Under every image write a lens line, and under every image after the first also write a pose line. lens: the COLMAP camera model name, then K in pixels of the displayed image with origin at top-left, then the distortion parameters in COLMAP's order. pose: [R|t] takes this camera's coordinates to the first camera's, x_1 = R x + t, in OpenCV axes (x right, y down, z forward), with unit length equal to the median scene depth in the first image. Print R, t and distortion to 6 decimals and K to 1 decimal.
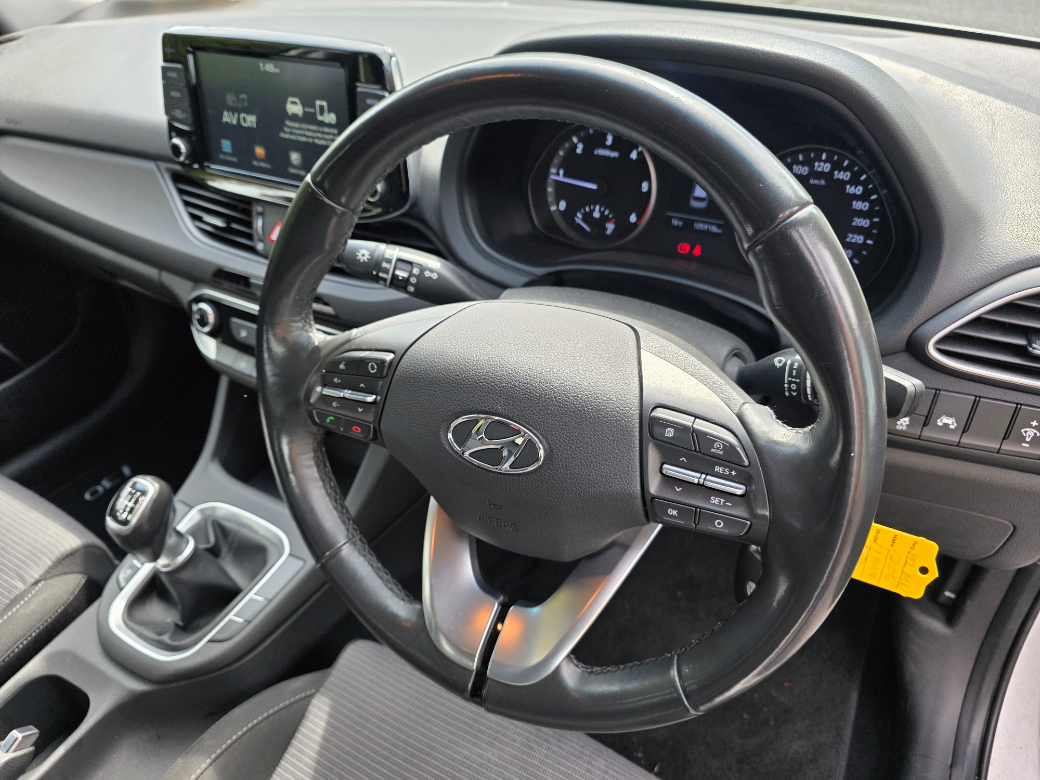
lens RADIAL K [[679.6, 0, 520.0], [0, 679.6, 390.0], [0, 0, 1]] dist [0.001565, -0.000277]
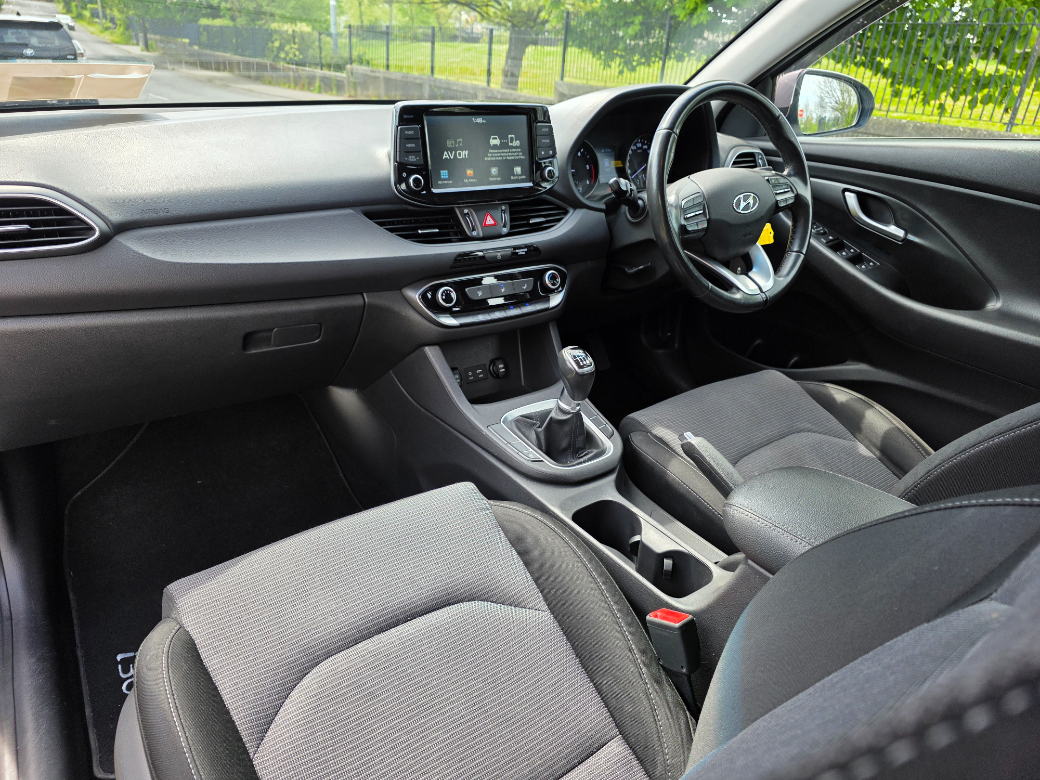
lens RADIAL K [[681.4, 0, 520.0], [0, 681.4, 390.0], [0, 0, 1]] dist [0.020557, -0.001104]
pose [[0.435599, -0.355008, 0.827178, -1.886660], [0.500382, 0.859375, 0.105321, -0.016651], [-0.748246, 0.368027, 0.551982, 0.205297]]
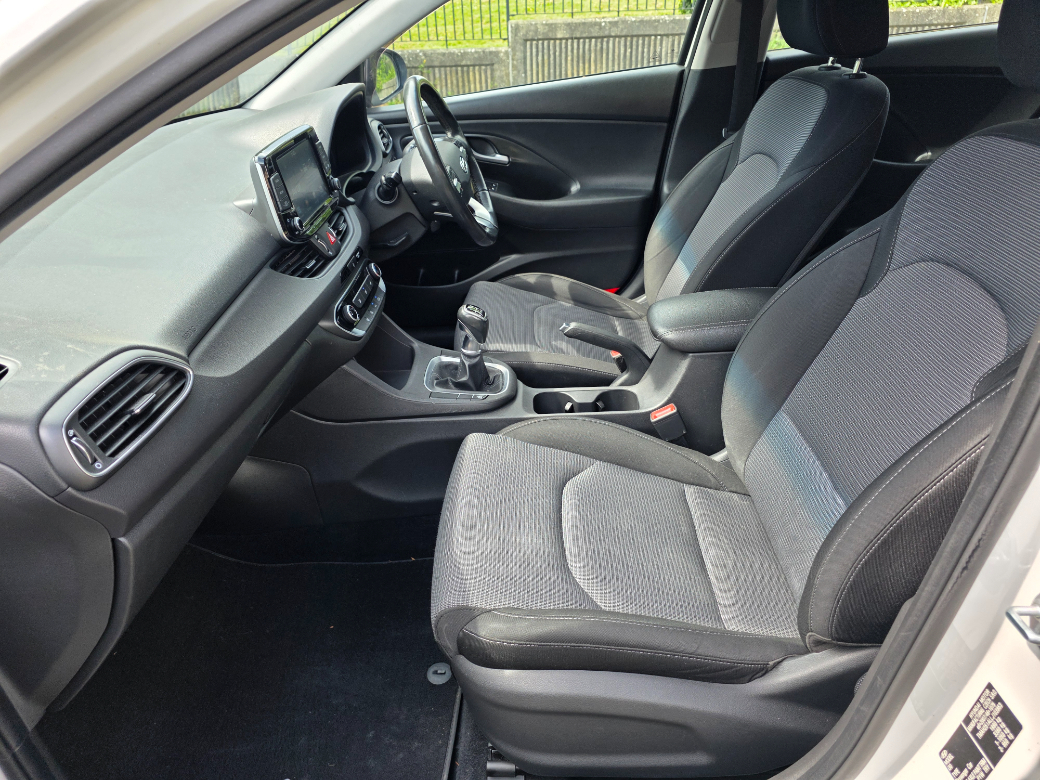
lens RADIAL K [[679.6, 0, 520.0], [0, 679.6, 390.0], [0, 0, 1]] dist [0.001565, -0.000277]
pose [[-0.428743, -0.421608, 0.799016, -2.275834], [0.595747, 0.532941, 0.600882, -0.839950], [-0.679165, 0.733635, 0.022677, 0.959785]]
